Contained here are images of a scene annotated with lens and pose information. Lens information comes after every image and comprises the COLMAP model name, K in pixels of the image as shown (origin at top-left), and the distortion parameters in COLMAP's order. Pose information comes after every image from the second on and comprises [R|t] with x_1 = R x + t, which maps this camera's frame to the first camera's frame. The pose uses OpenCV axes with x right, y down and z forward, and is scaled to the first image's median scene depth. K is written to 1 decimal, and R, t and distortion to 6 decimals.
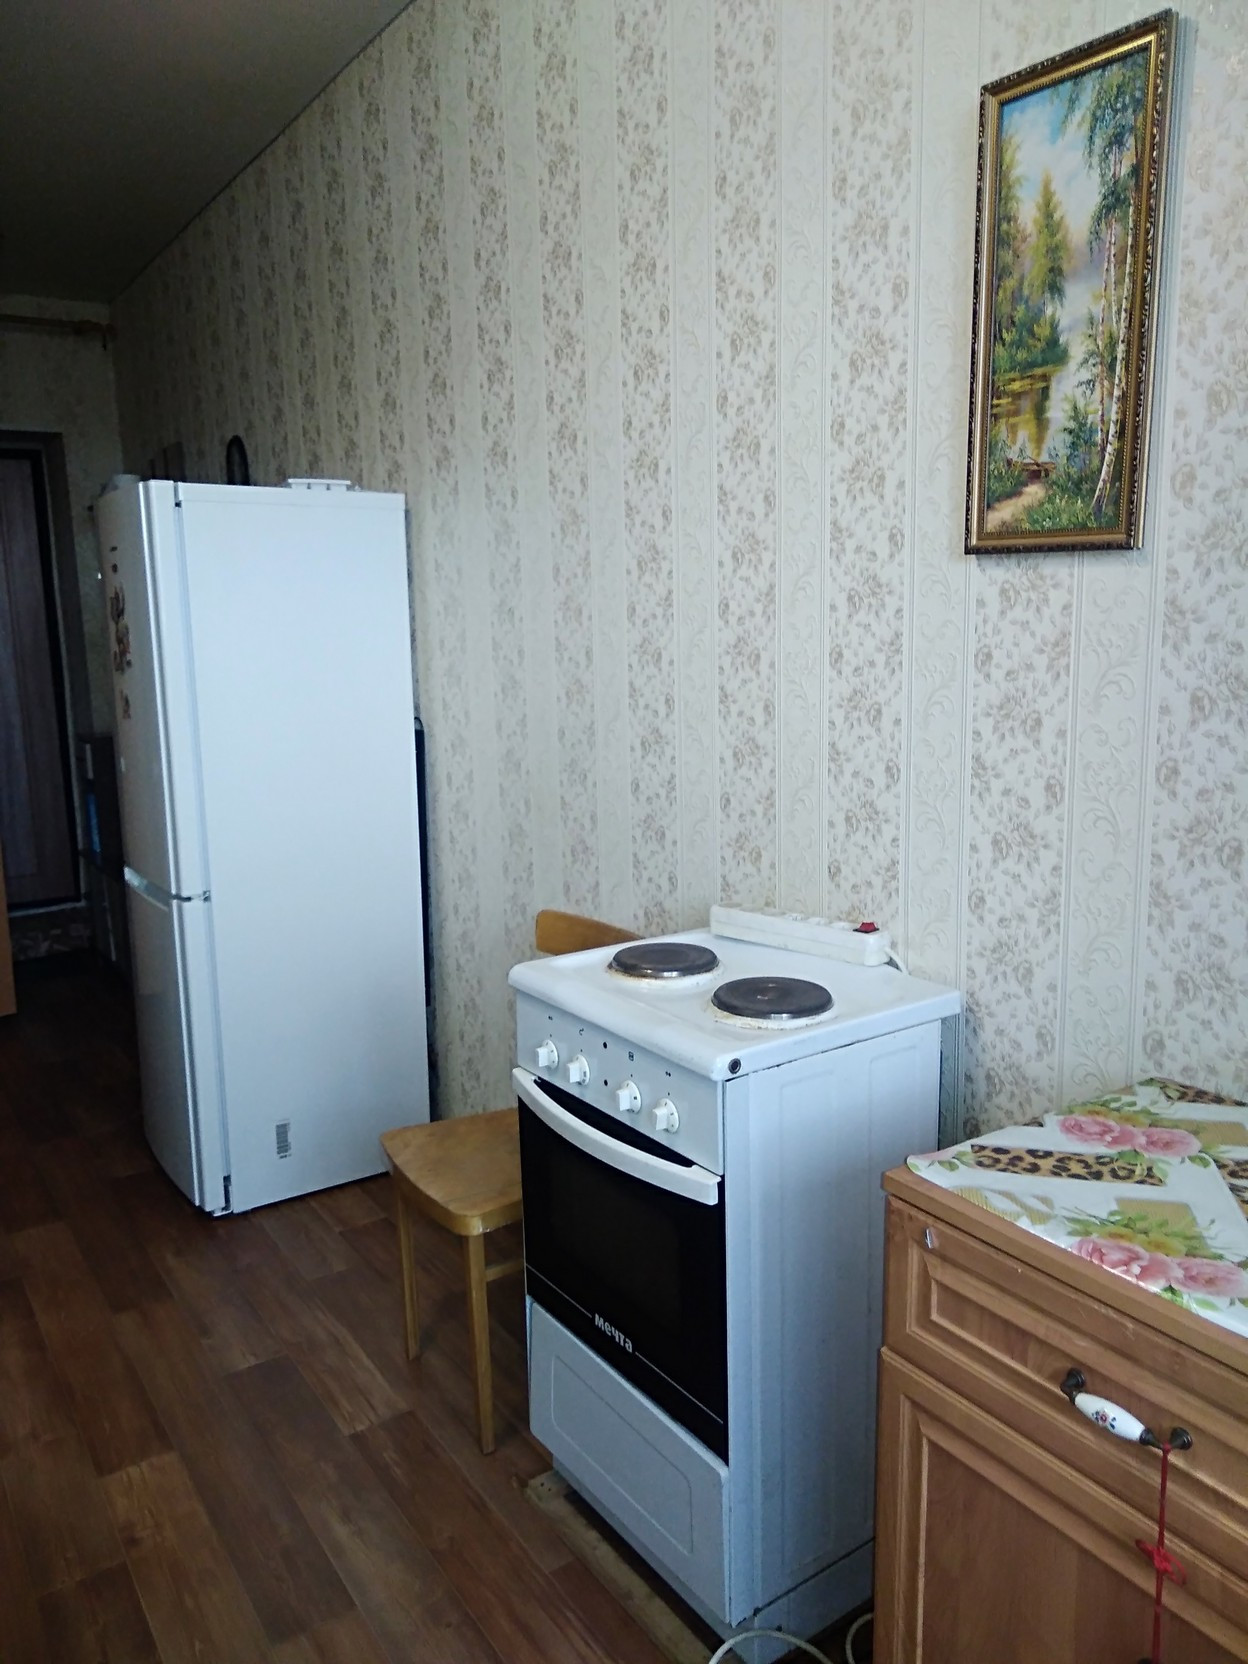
lens RADIAL K [[1231.2, 0, 621.6], [0, 1231.2, 833.7], [0, 0, 1]] dist [0.027922, -0.030507]
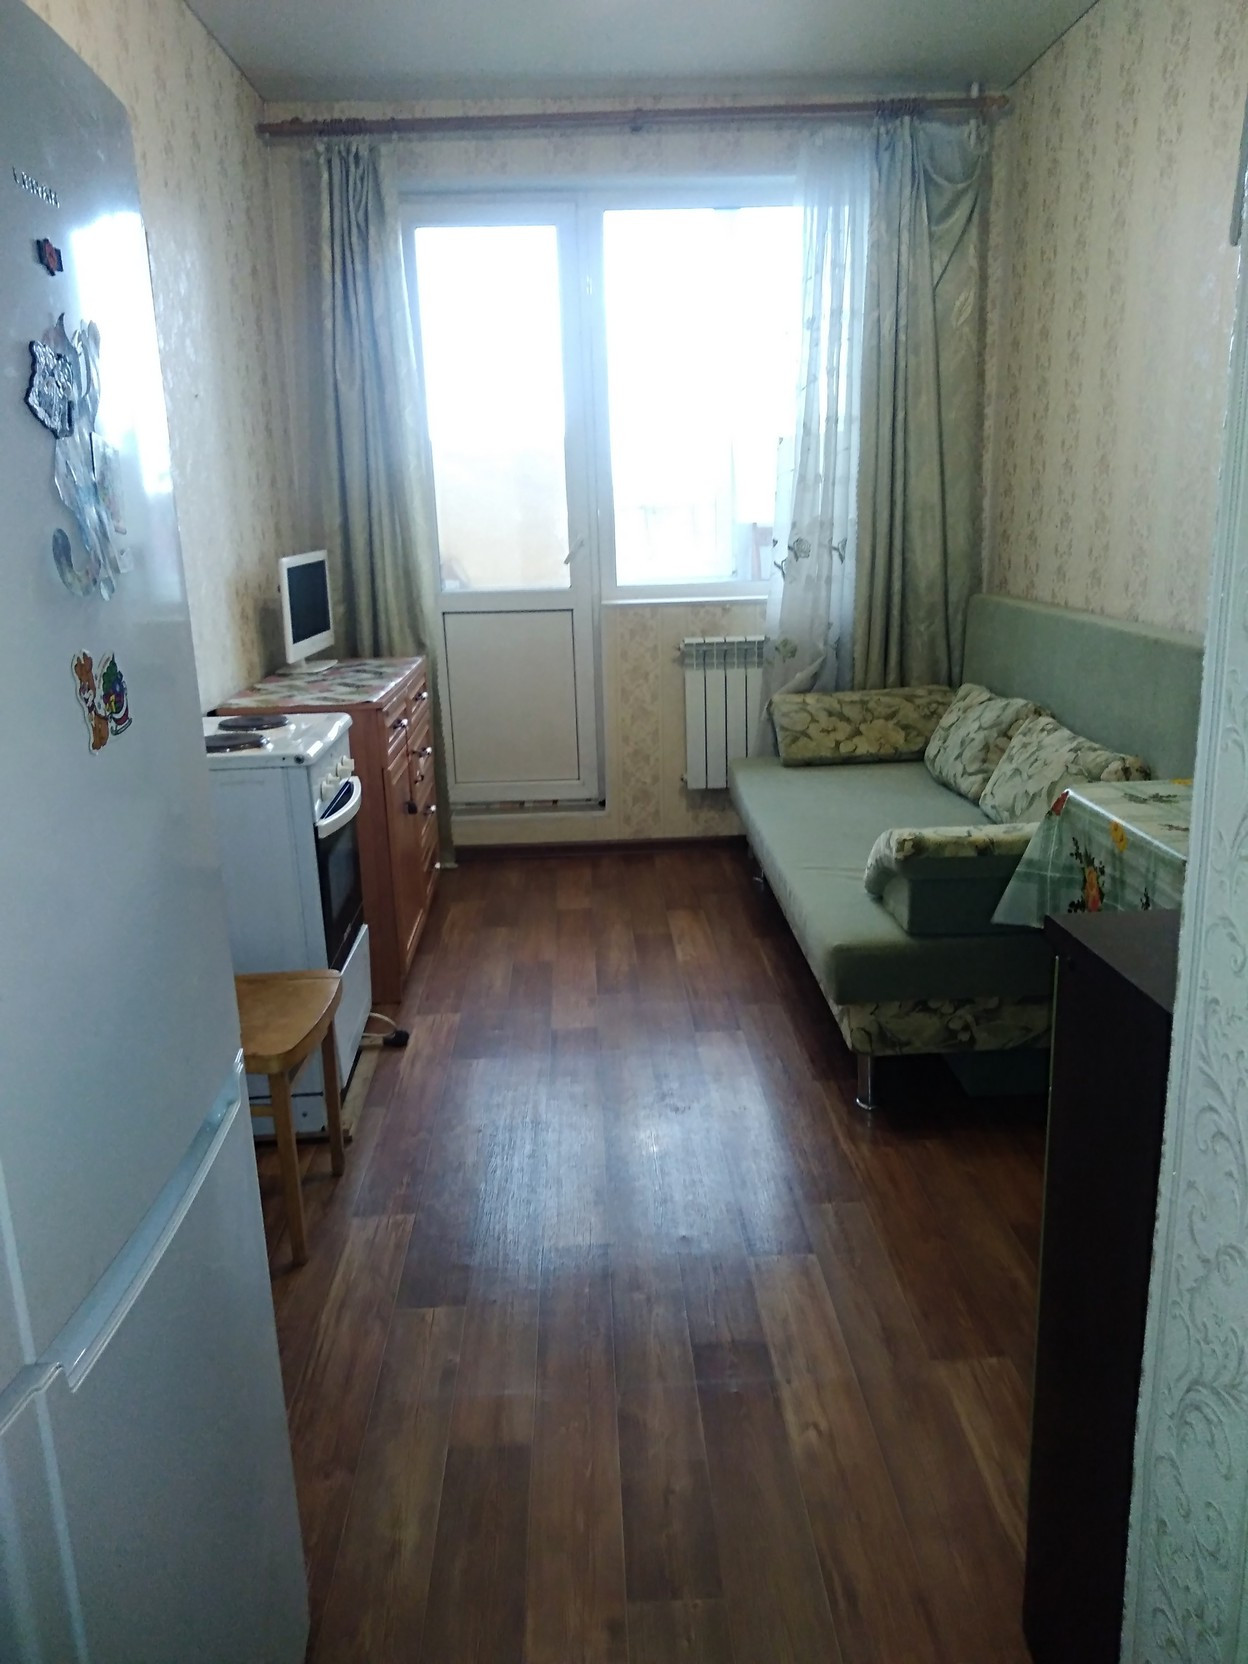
lens RADIAL K [[1234.4, 0, 624.8], [0, 1234.4, 838.9], [0, 0, 1]] dist [0.035824, -0.049102]
pose [[-0.850870, -0.092874, 0.517101, -1.353622], [0.134263, 0.913129, 0.384926, -0.348200], [-0.507930, 0.396950, -0.764485, 2.341959]]
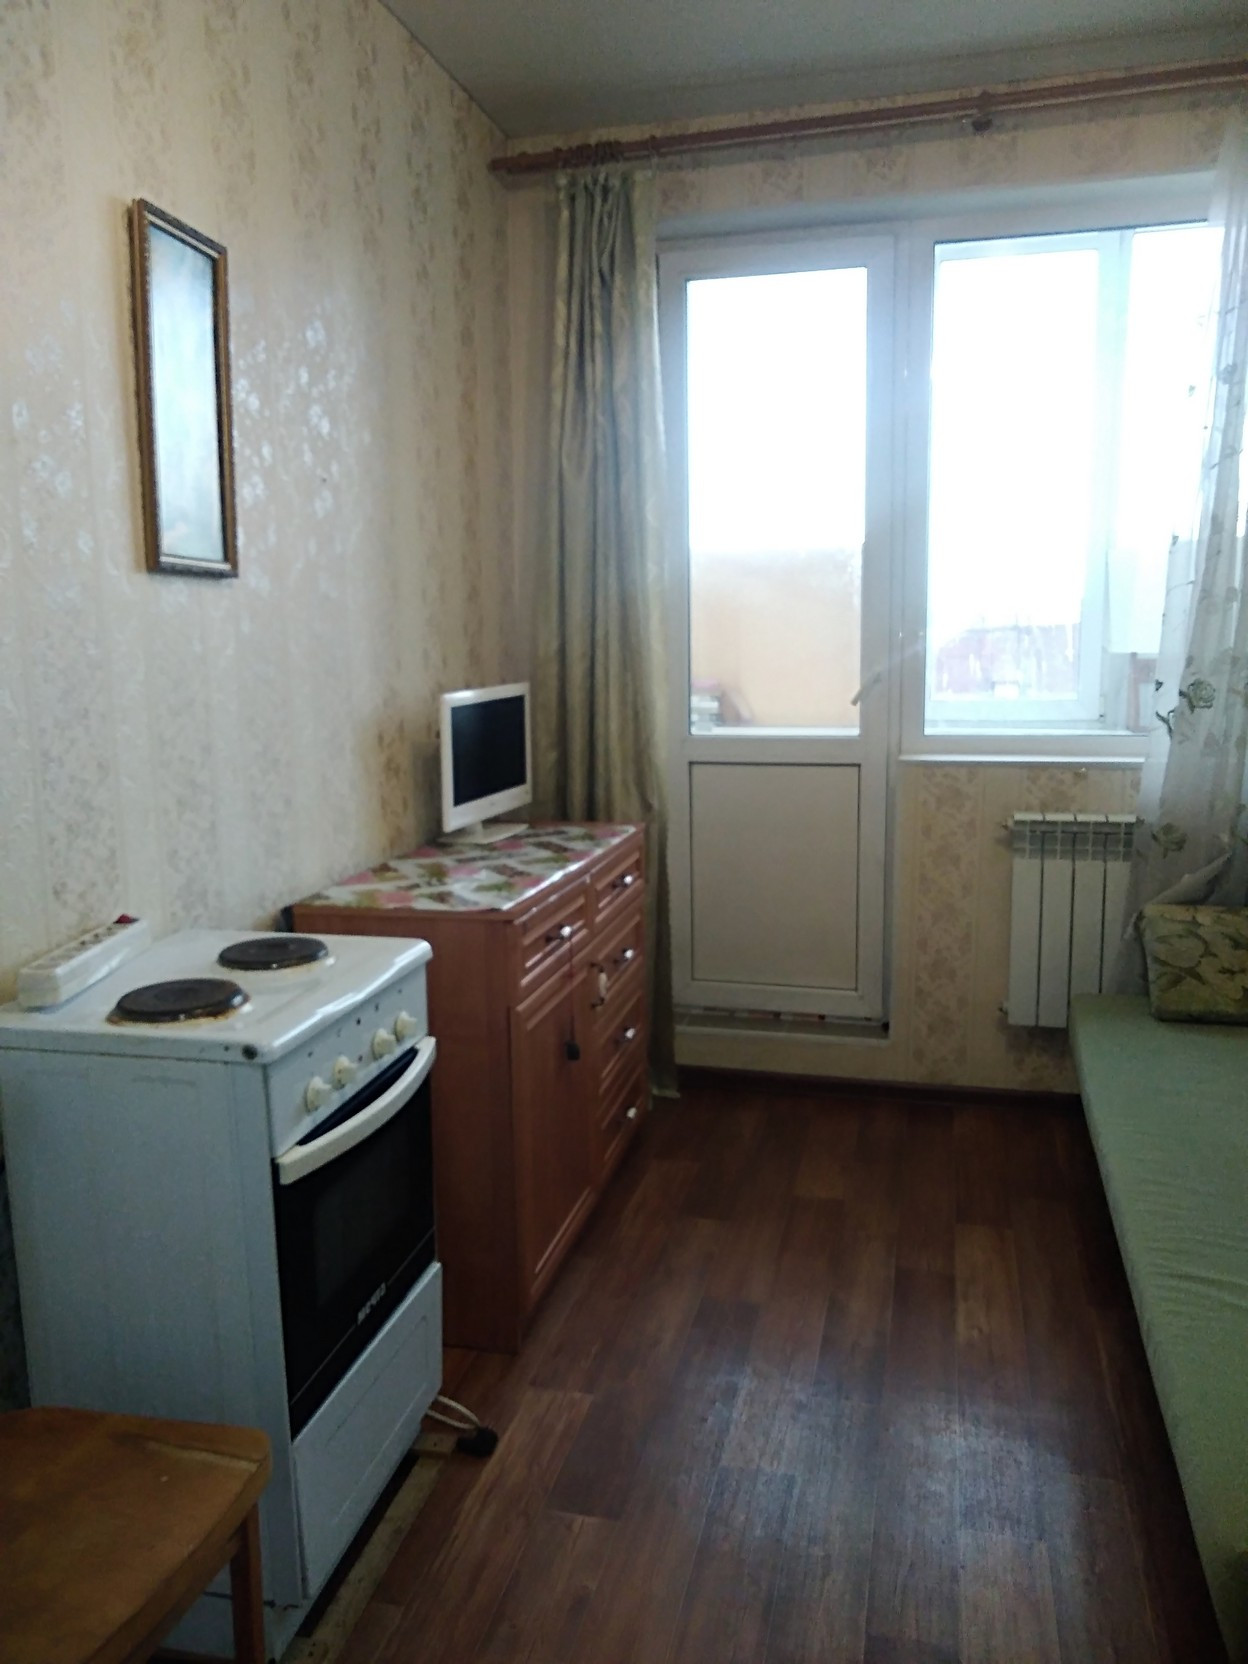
lens RADIAL K [[1246.8, 0, 627.6], [0, 1246.8, 834.7], [0, 0, 1]] dist [0.022340, -0.035086]
pose [[-0.667496, -0.090563, 0.739085, -1.017150], [0.154514, 0.954124, 0.256461, -0.233291], [-0.728405, 0.285385, -0.622881, 1.592446]]
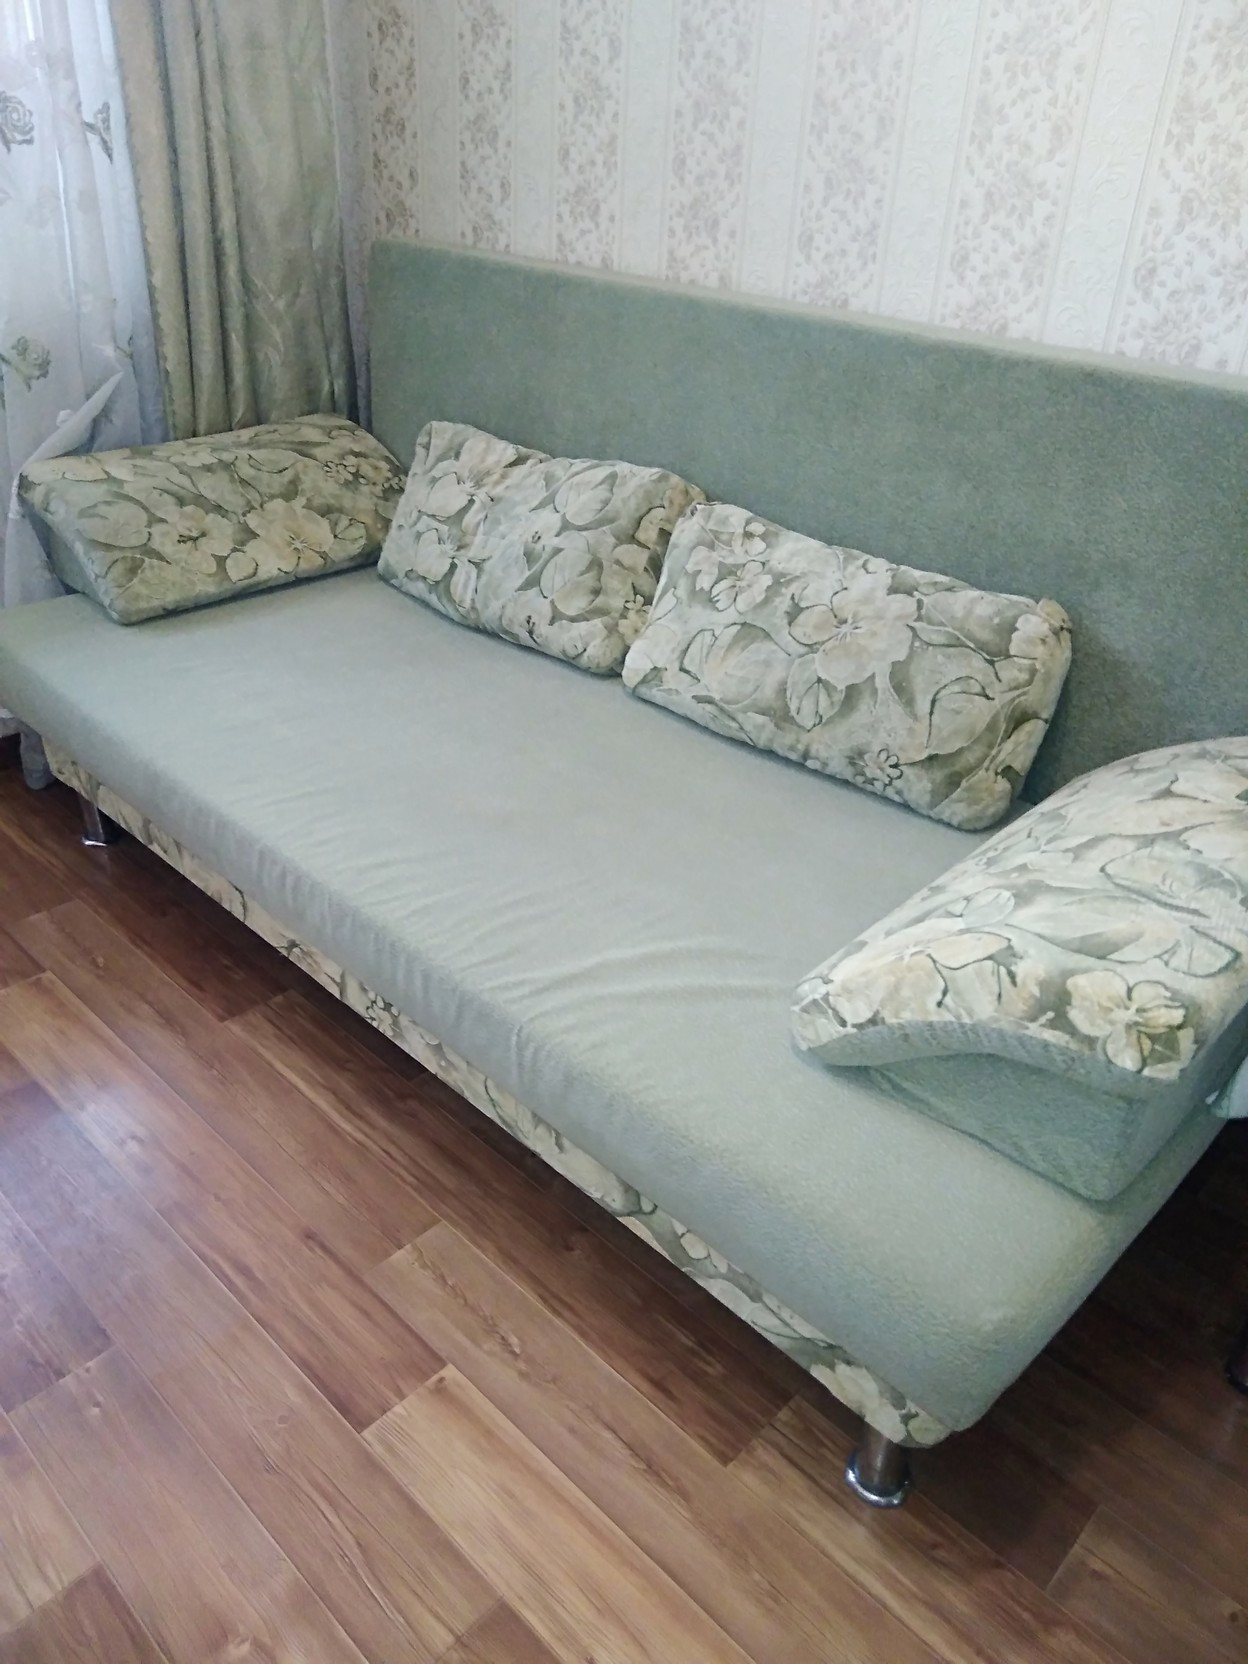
lens RADIAL K [[1243.7, 0, 623.1], [0, 1243.7, 834.6], [0, 0, 1]] dist [0.037801, -0.042970]
pose [[-0.977065, 0.084782, -0.195335, -0.418940], [-0.062292, 0.763392, 0.642925, -0.104233], [0.203626, 0.640347, -0.740603, 1.189961]]
